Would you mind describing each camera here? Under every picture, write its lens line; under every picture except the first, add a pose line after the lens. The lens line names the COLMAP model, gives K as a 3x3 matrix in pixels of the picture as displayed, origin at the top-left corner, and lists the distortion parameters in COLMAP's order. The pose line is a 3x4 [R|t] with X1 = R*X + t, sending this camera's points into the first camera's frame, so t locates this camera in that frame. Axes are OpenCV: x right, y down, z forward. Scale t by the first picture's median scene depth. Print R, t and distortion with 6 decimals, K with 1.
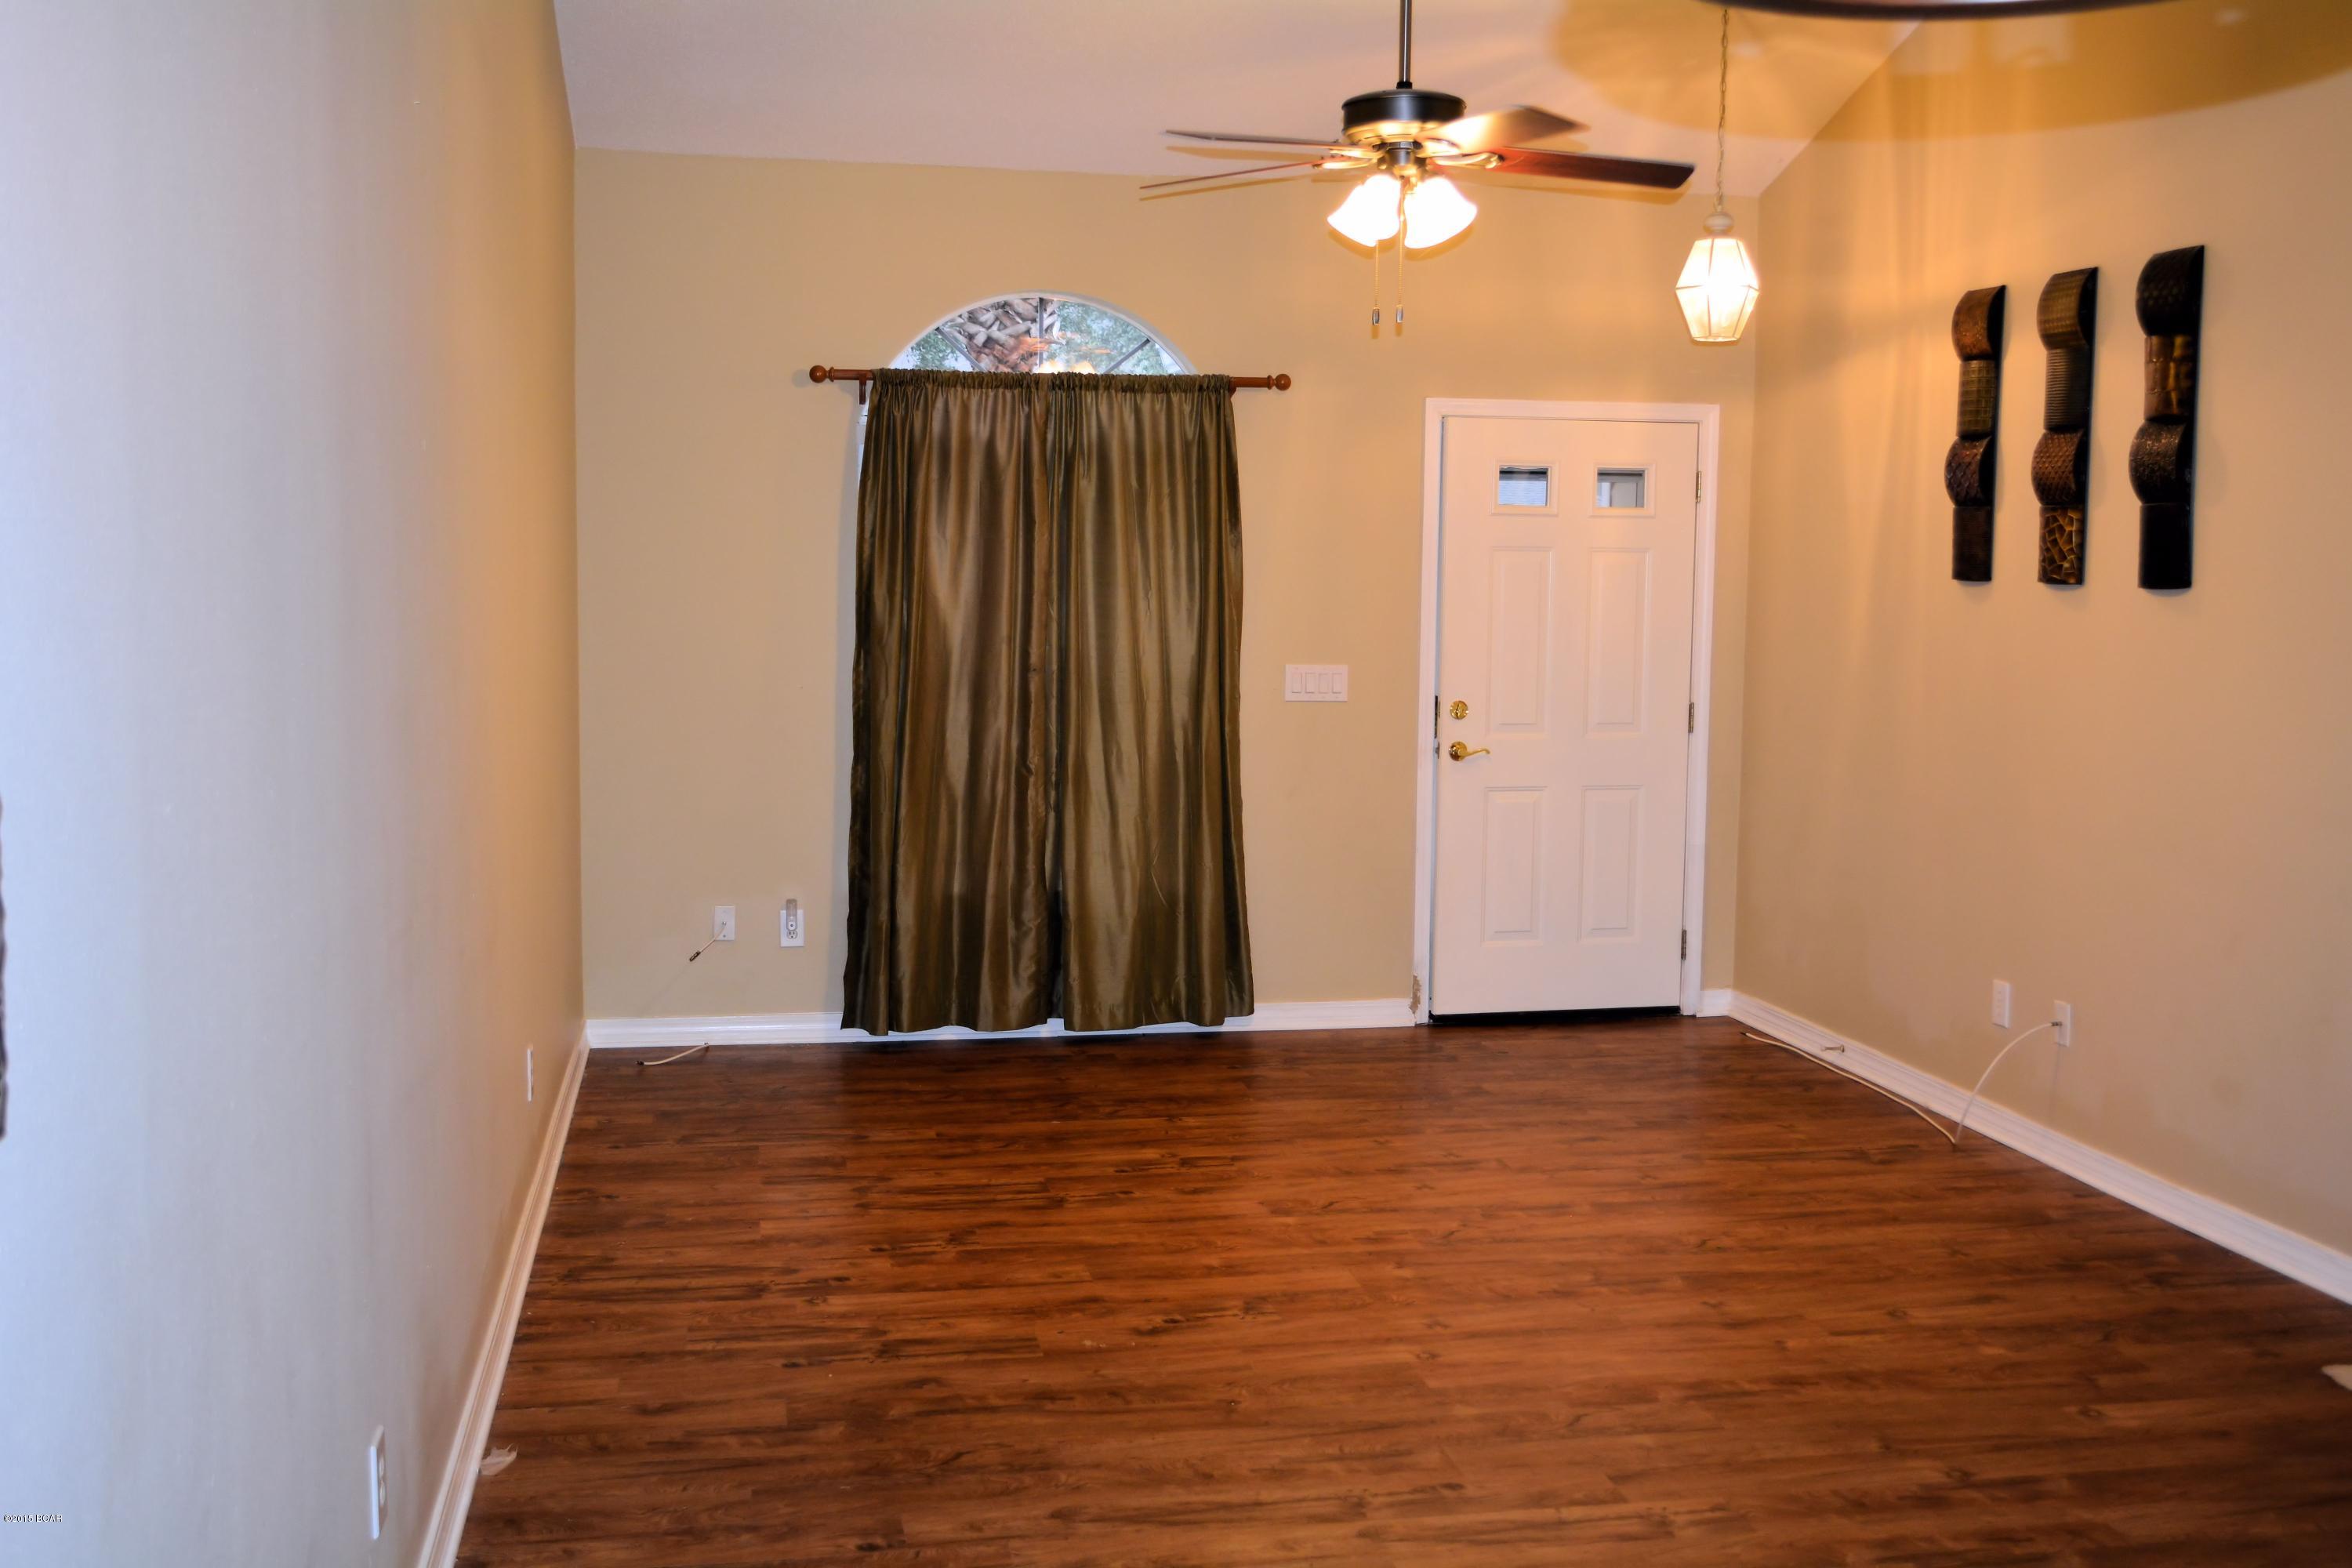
lens RADIAL K [[2371.9, 0, 1176.0], [0, 2371.9, 784.0], [0, 0, 1]] dist [-0.020079, 0.006450]
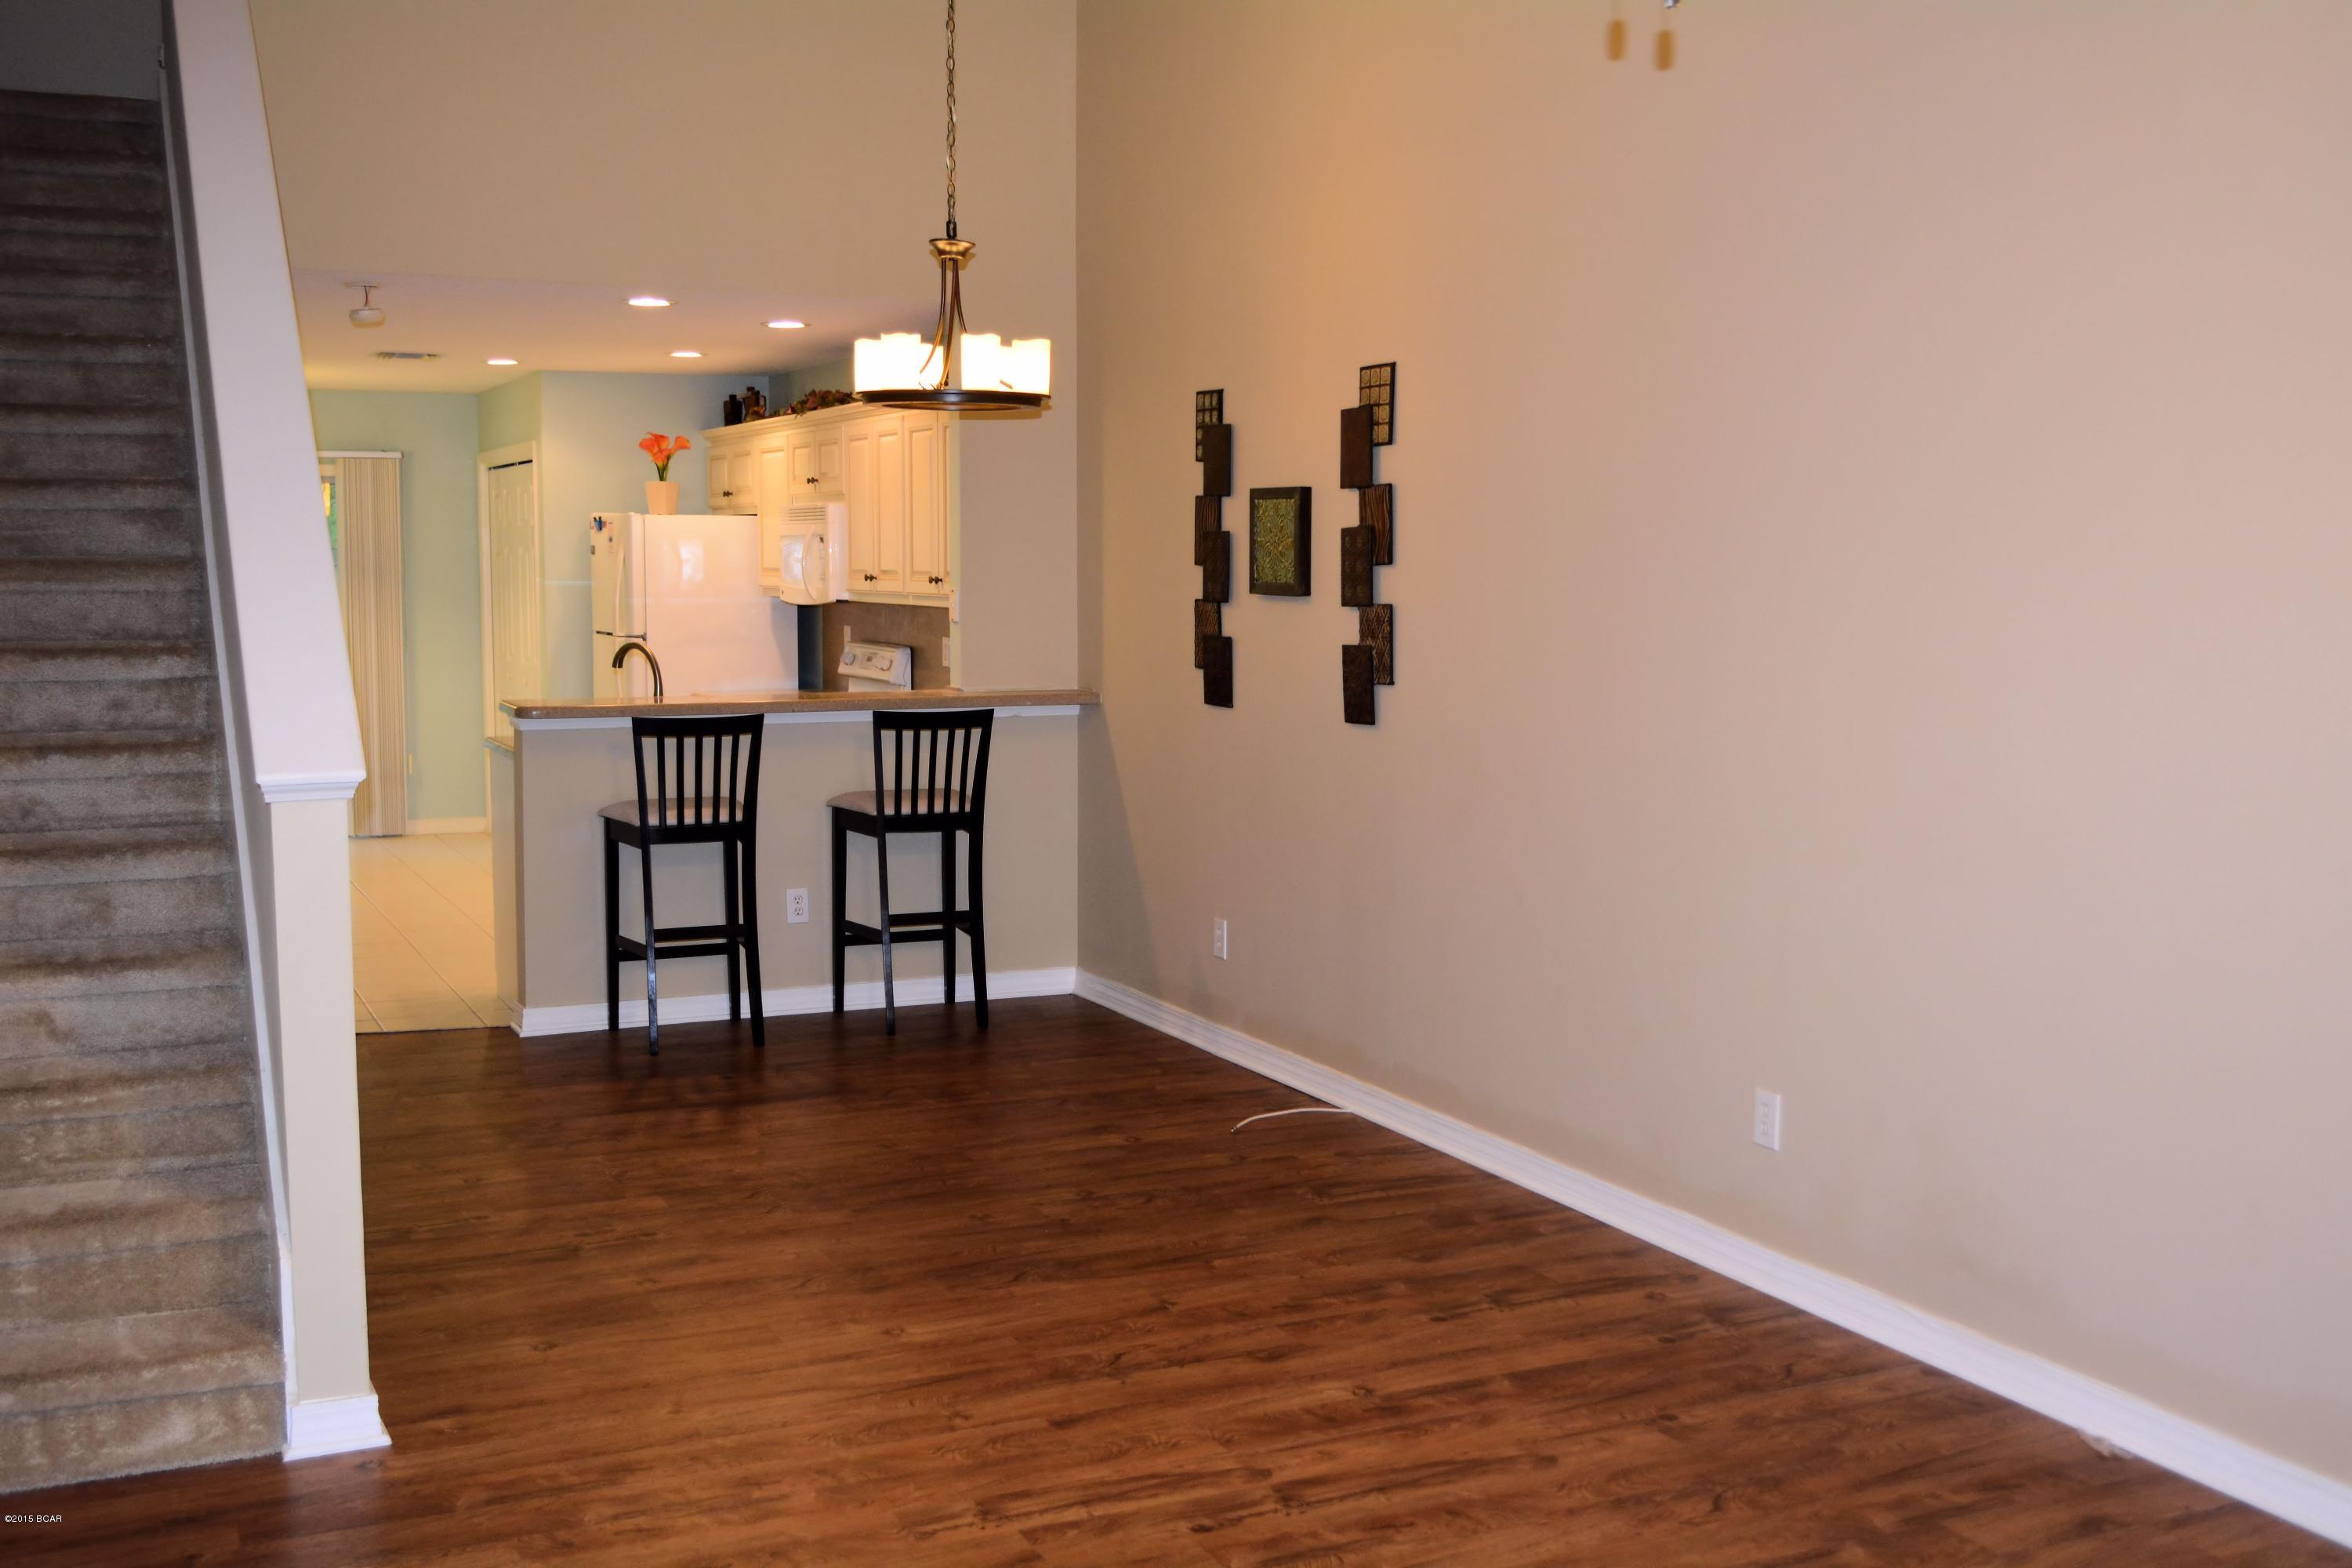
lens RADIAL K [[2371.9, 0, 1176.0], [0, 2371.9, 784.0], [0, 0, 1]] dist [-0.020079, 0.006450]
pose [[-0.966688, 0.007506, -0.255848, 0.375090], [-0.041131, 0.982024, 0.184219, -0.173831], [0.252631, 0.188605, -0.949002, 1.878652]]
